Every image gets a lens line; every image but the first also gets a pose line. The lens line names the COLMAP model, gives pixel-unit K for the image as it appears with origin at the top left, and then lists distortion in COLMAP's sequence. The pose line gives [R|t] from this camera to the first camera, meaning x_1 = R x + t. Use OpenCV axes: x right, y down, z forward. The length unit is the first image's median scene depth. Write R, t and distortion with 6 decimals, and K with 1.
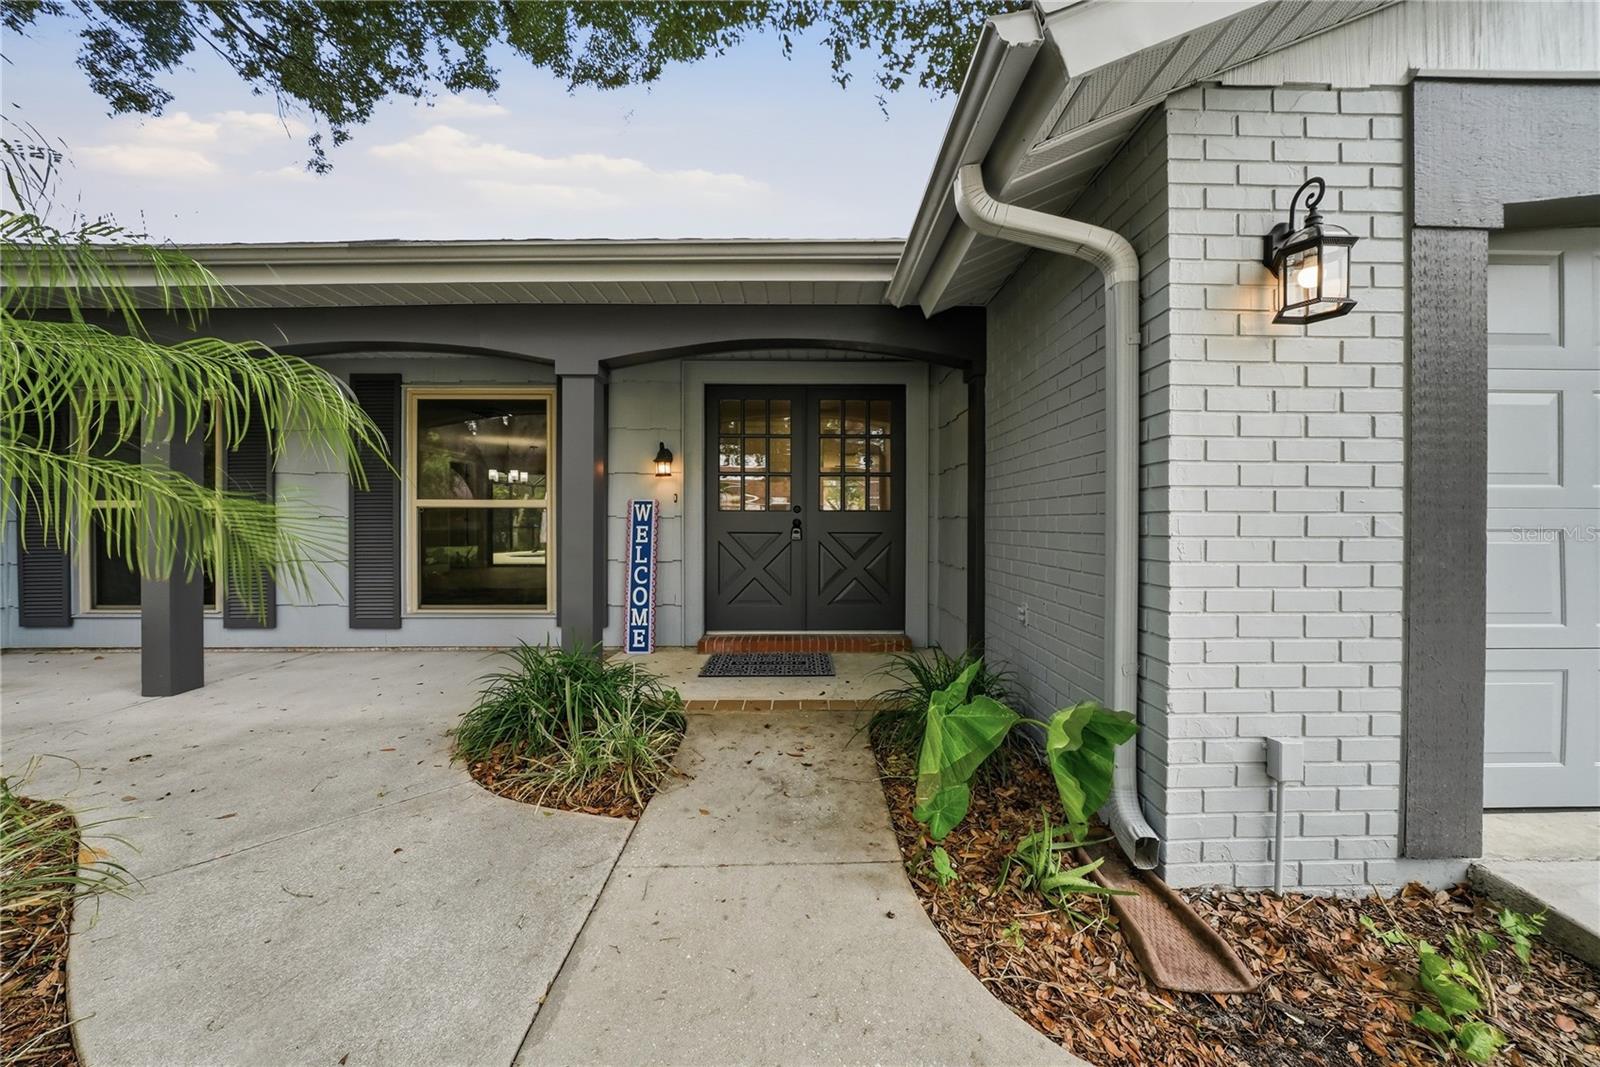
lens RADIAL K [[566.2, 0, 807.7], [0, 566.2, 538.2], [0, 0, 1]] dist [-0.015416, -0.000063]
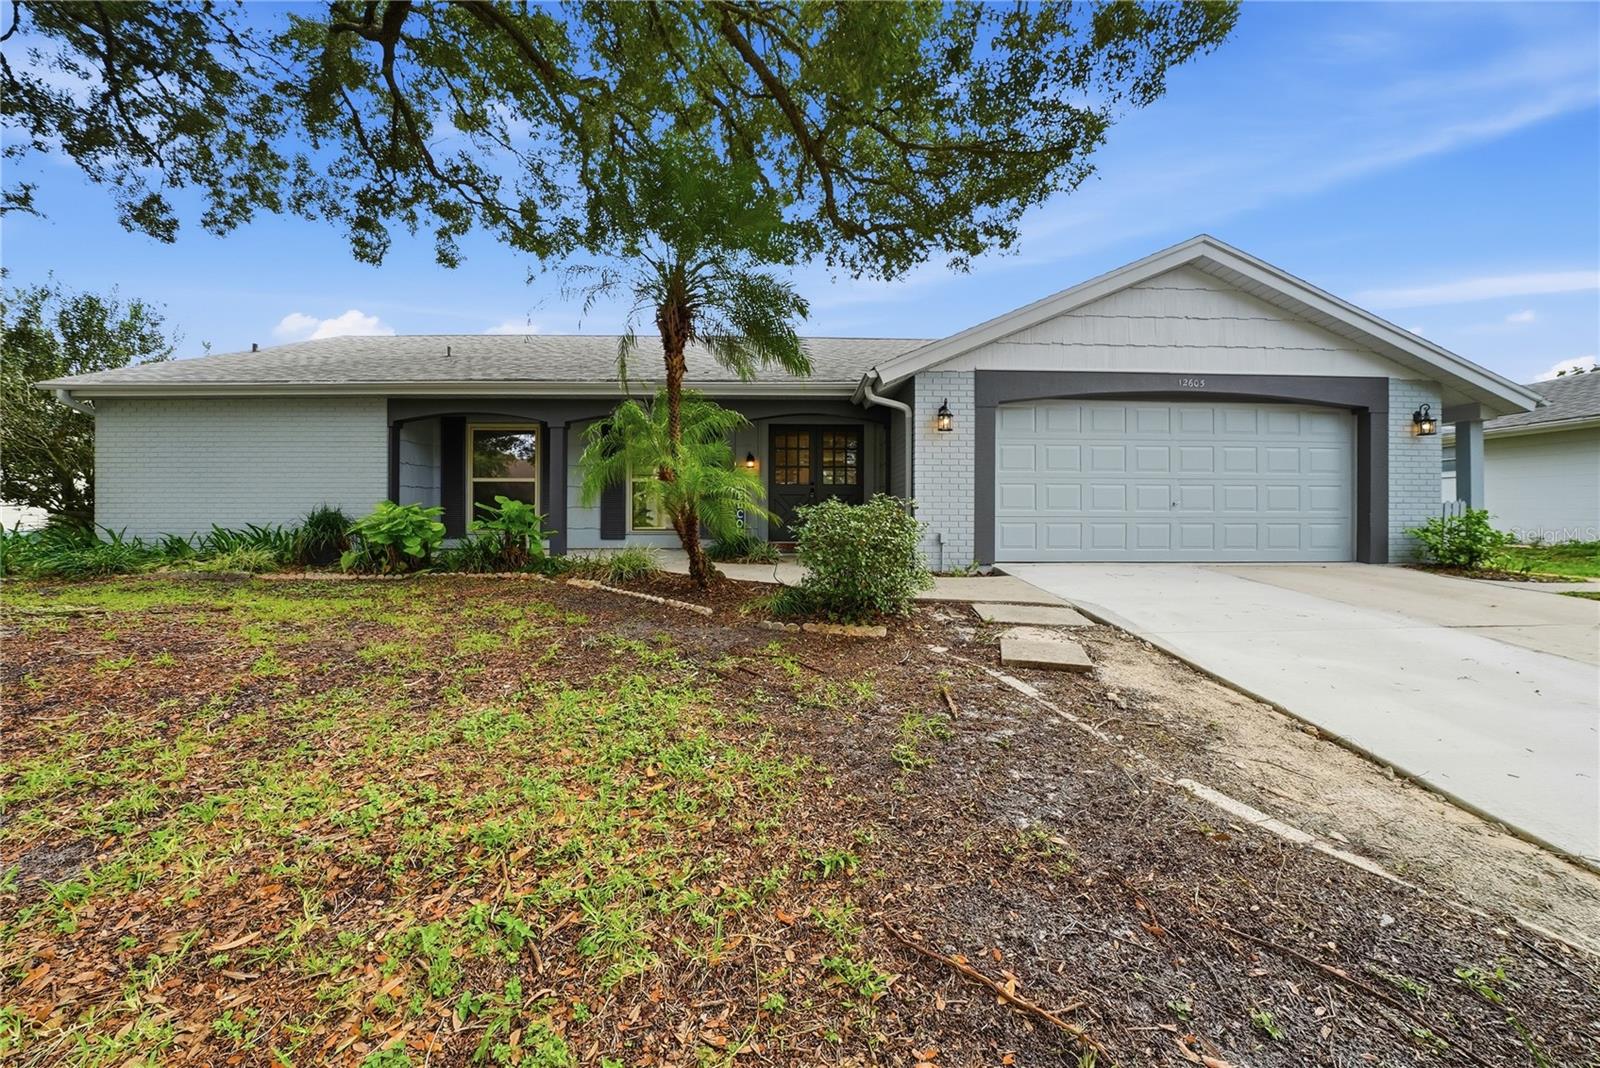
lens RADIAL K [[566.2, 0, 807.7], [0, 566.2, 538.7], [0, 0, 1]] dist [-0.015416, -0.000063]
pose [[0.999933, 0.007092, 0.009095, -0.070276], [-0.007183, 0.999925, 0.009949, 0.159402], [-0.009024, -0.010013, 0.999909, -1.358610]]
